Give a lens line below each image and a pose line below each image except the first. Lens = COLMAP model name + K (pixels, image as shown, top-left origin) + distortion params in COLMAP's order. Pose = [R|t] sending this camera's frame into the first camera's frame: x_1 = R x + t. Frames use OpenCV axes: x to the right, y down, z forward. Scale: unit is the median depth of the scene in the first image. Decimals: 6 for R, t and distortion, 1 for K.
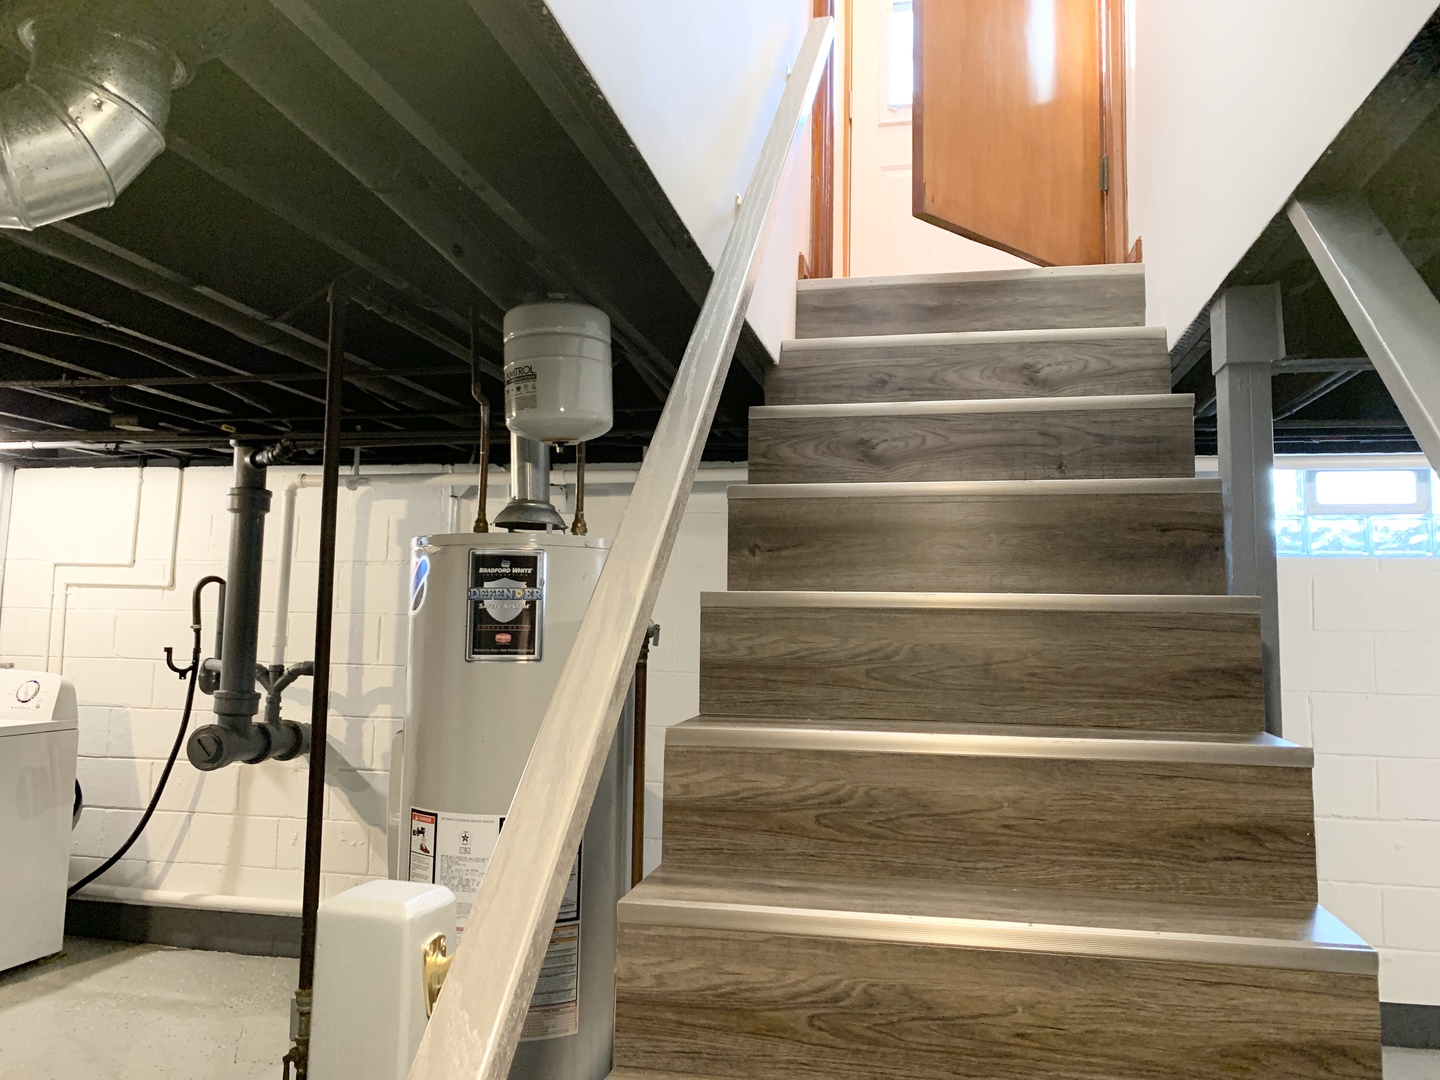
lens RADIAL K [[1104.5, 0, 730.7], [0, 1104.5, 535.9], [0, 0, 1]] dist [0.045510, -0.039618]
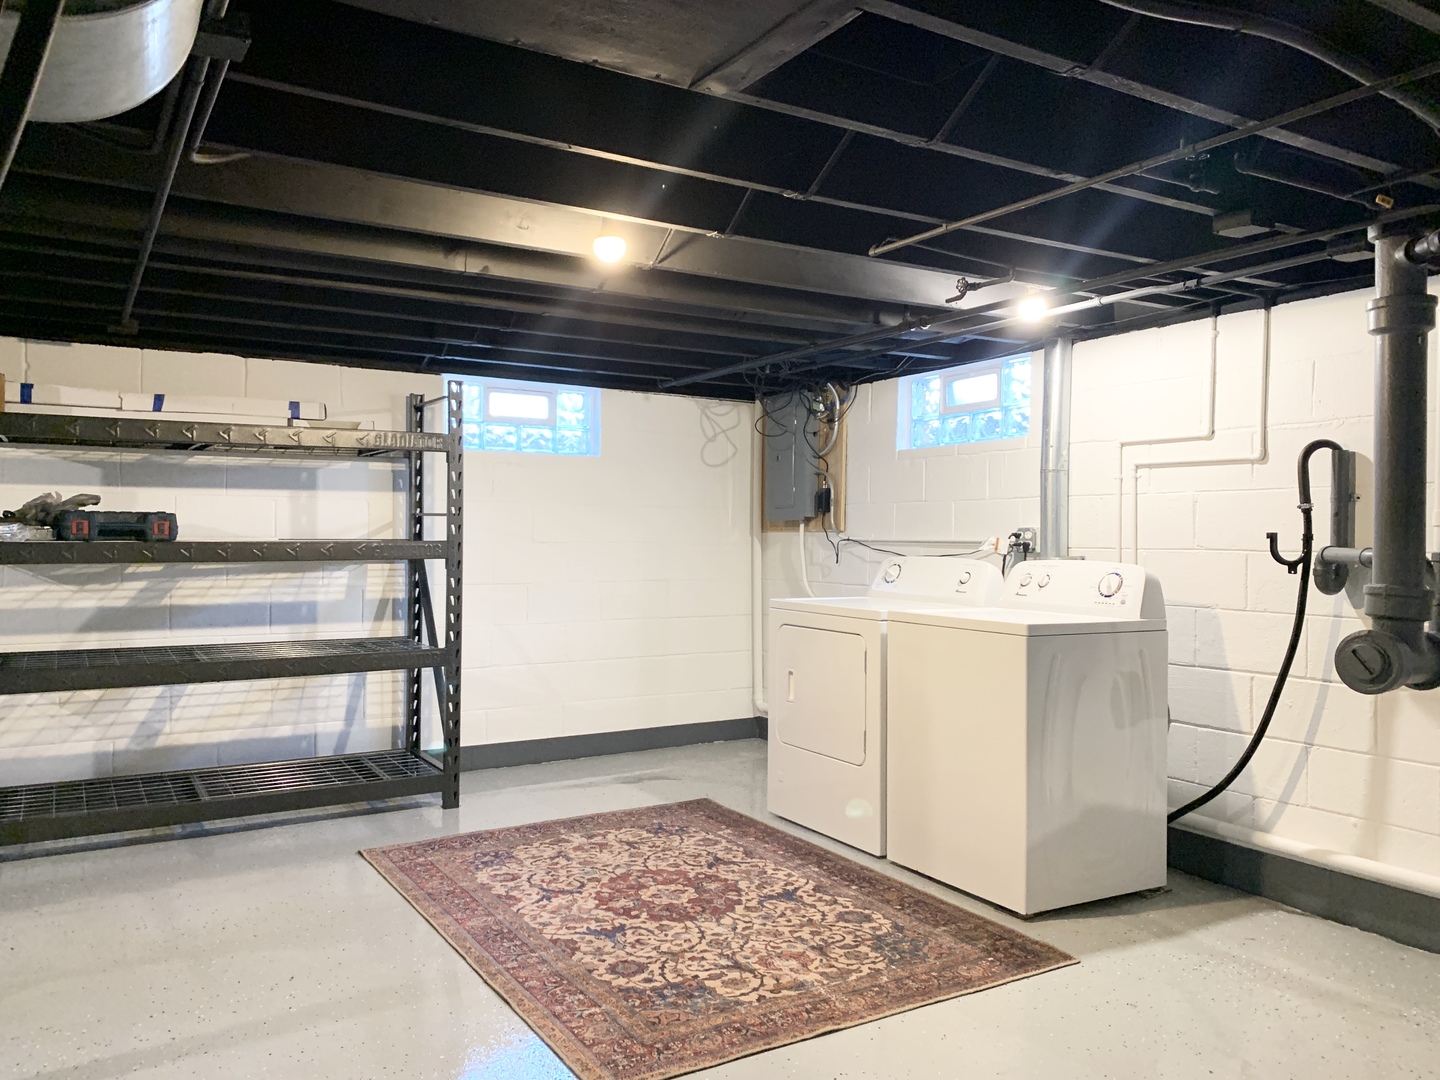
lens RADIAL K [[1104.5, 0, 722.1], [0, 1104.5, 538.4], [0, 0, 1]] dist [0.045510, -0.039618]
pose [[0.677575, -0.016890, -0.735259, -0.187525], [0.067286, 0.996967, 0.039106, 0.046447], [0.732369, -0.075970, 0.676657, 0.183537]]
